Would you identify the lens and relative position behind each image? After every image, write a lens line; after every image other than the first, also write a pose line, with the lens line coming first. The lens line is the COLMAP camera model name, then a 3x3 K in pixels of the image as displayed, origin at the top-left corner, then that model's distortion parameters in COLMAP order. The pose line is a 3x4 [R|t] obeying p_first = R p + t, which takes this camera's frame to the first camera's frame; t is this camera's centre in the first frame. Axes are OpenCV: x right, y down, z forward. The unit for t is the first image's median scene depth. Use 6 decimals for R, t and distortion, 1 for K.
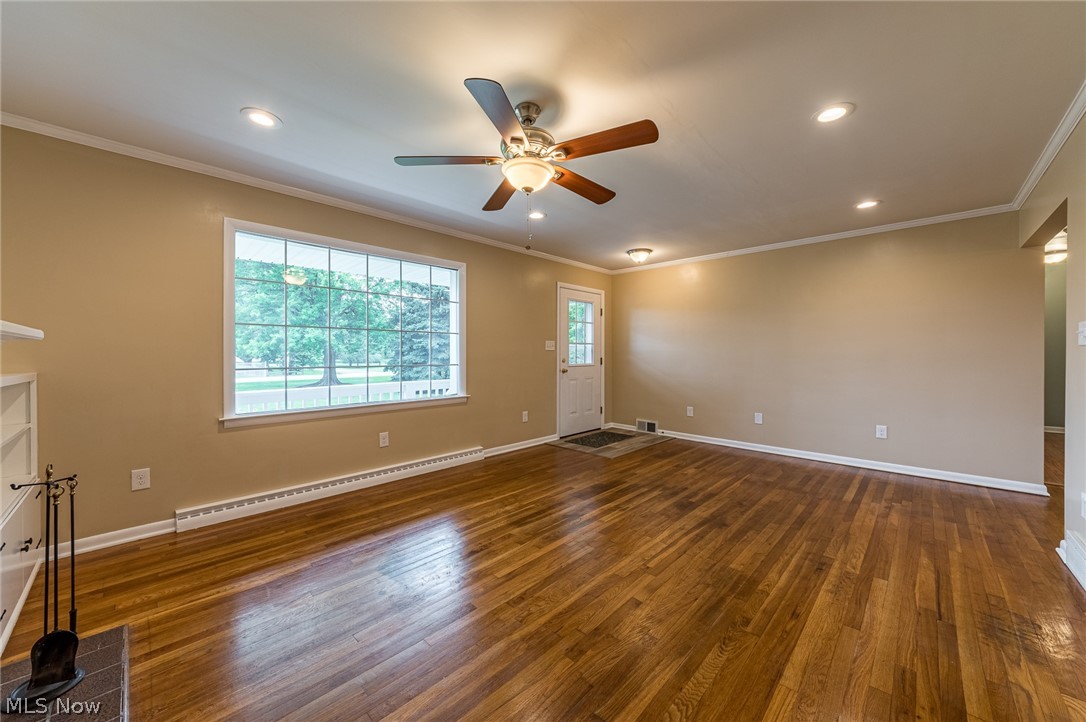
lens RADIAL K [[397.2, 0, 520.6], [0, 397.2, 355.7], [0, 0, 1]] dist [0.000009, 0.000131]
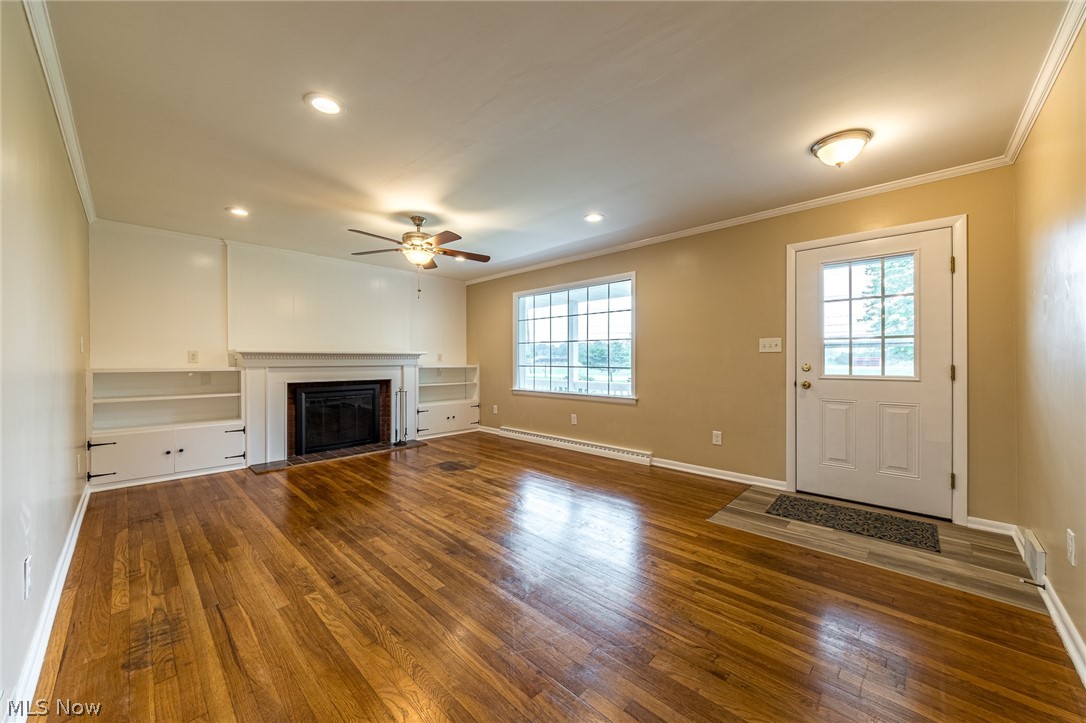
lens RADIAL K [[379.9, 0, 558.3], [0, 379.9, 360.3], [0, 0, 1]] dist [-0.000281, -0.000090]
pose [[0.072687, 0.003503, -0.997349, 1.263383], [-0.002510, 0.999991, 0.003330, -0.002071], [0.997352, 0.002261, 0.072695, 1.086299]]
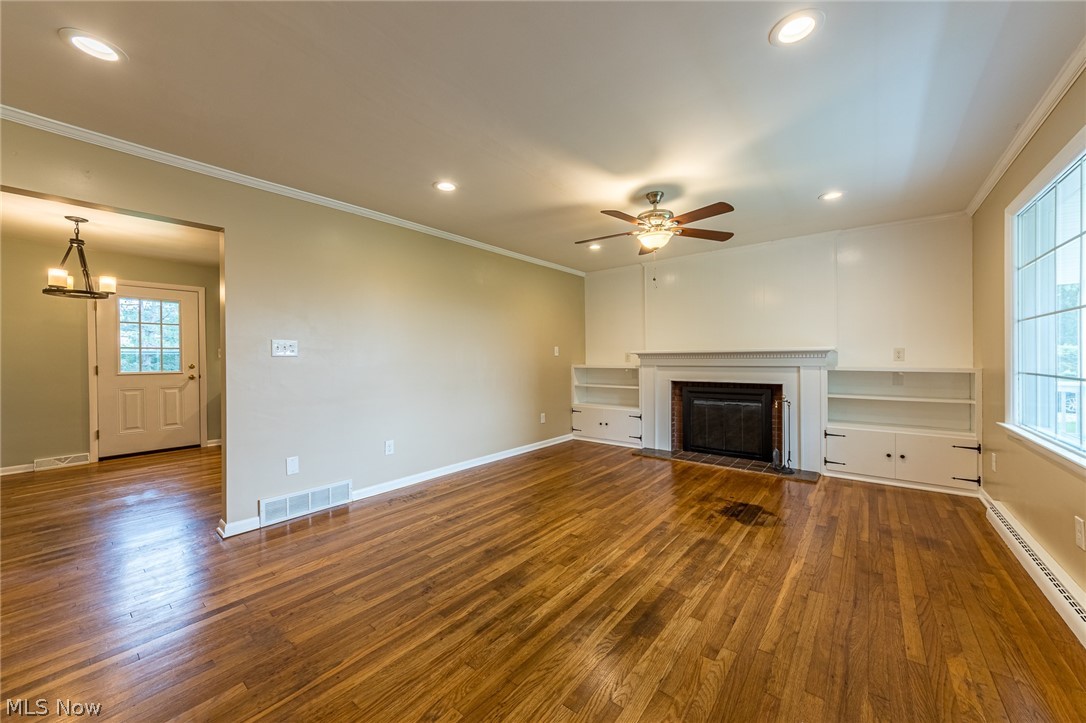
lens RADIAL K [[414.3, 0, 543.0], [0, 414.3, 361.5], [0, 0, 1]] dist [0.000032, 0.000007]
pose [[-0.989808, 0.010616, -0.142011, 0.481557], [0.009009, 0.999888, 0.011957, -0.013345], [0.142122, 0.010556, -0.989793, 1.801686]]
